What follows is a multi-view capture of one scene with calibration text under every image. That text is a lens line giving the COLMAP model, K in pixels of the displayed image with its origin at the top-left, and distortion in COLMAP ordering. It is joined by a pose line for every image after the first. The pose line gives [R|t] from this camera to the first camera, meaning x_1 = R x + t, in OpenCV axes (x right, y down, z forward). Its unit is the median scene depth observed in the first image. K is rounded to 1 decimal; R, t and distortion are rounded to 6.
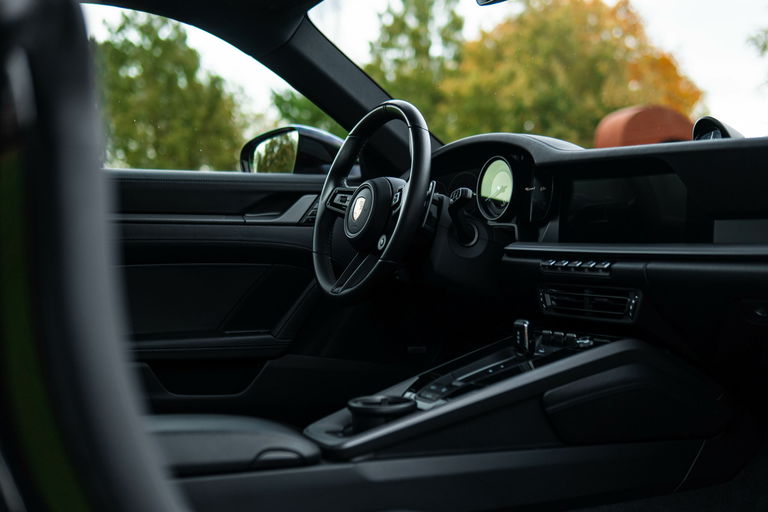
lens RADIAL K [[1073.8, 0, 384.0], [0, 1073.8, 256.0], [0, 0, 1]] dist [-0.036722, -0.102996]
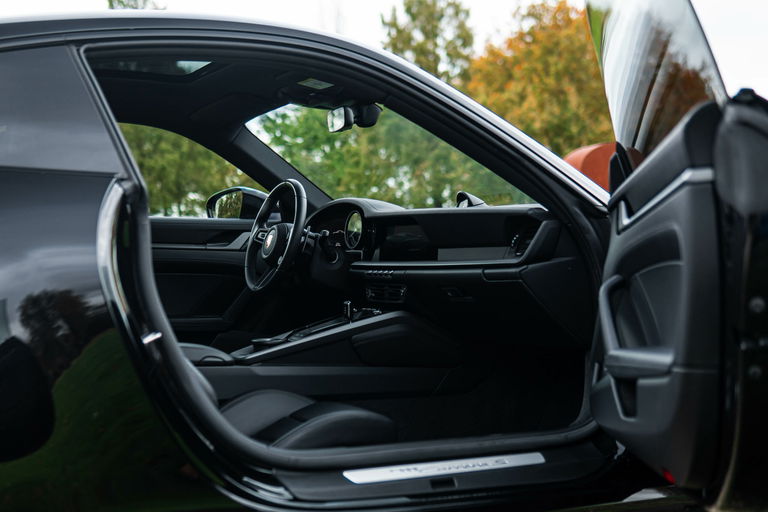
lens RADIAL K [[1073.8, 0, 384.0], [0, 1073.8, 256.0], [0, 0, 1]] dist [-0.036722, -0.102996]
pose [[0.999870, 0.010152, 0.012551, 0.139681], [-0.009766, 0.999487, -0.030499, 0.031174], [-0.012854, 0.030373, 0.999456, -0.738608]]
